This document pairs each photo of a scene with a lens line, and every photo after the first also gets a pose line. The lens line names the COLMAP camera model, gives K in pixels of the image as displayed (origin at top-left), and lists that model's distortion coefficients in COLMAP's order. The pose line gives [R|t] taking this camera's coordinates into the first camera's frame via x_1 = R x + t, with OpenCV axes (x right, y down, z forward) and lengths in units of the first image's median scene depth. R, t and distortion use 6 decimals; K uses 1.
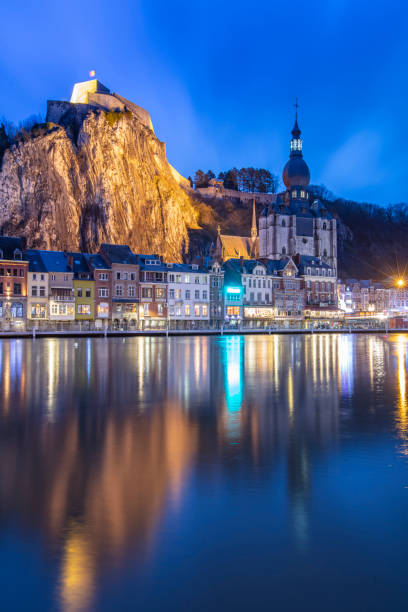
lens RADIAL K [[473.4, 0, 204.0], [0, 473.4, 306.0], [0, 0, 1]] dist [-0.016179, 0.068701]
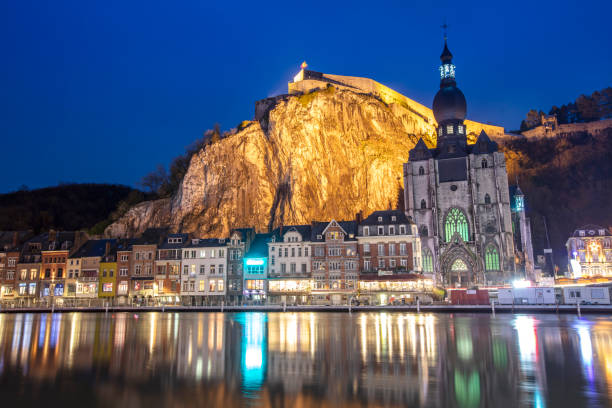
lens RADIAL K [[473.4, 0, 307.3], [0, 473.4, 213.7], [0, 0, 1]] dist [-0.016179, 0.068701]
pose [[0.742734, -0.118750, -0.658973, 0.572716], [0.034571, 0.989636, -0.139372, 0.004145], [0.668694, 0.080735, 0.739142, 0.287361]]
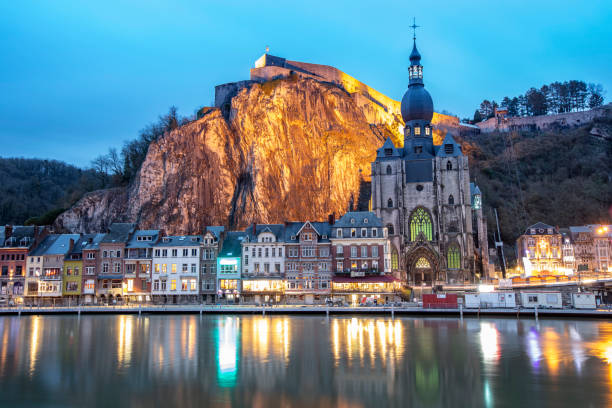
lens RADIAL K [[493.3, 0, 304.6], [0, 493.3, 212.6], [0, 0, 1]] dist [-0.016762, 0.081730]
pose [[0.811732, -0.077986, -0.578801, 0.566528], [0.029342, 0.995239, -0.092945, -0.026690], [0.583293, 0.058463, 0.810155, 0.227531]]
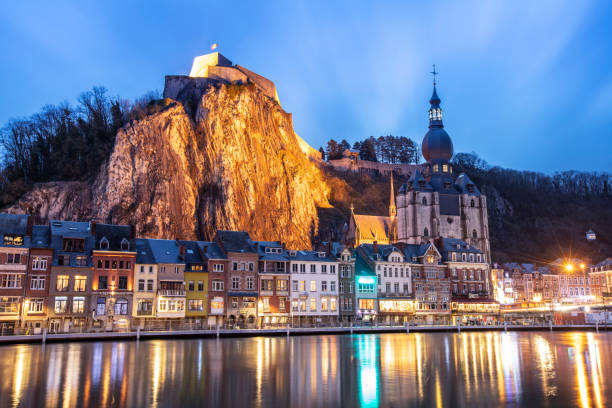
lens RADIAL K [[553.1, 0, 308.8], [0, 553.1, 205.8], [0, 0, 1]] dist [0.000301, 0.118222]
pose [[0.998166, -0.016179, -0.058327, 0.014006], [0.006952, 0.987882, -0.155053, -0.008997], [0.060128, 0.154363, 0.986183, -0.026332]]
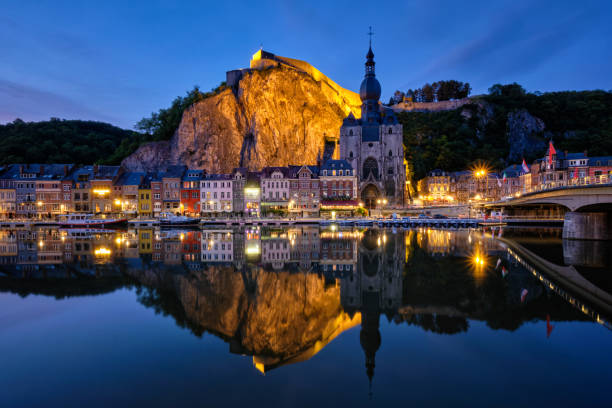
lens RADIAL K [[312.7, 0, 301.4], [0, 312.7, 210.9], [0, 0, 1]] dist [-0.004024, 0.000321]
pose [[0.866635, 0.008828, -0.498864, 0.493959], [0.023316, 0.998035, 0.058166, -0.019030], [0.498397, -0.062040, 0.864726, 0.201907]]
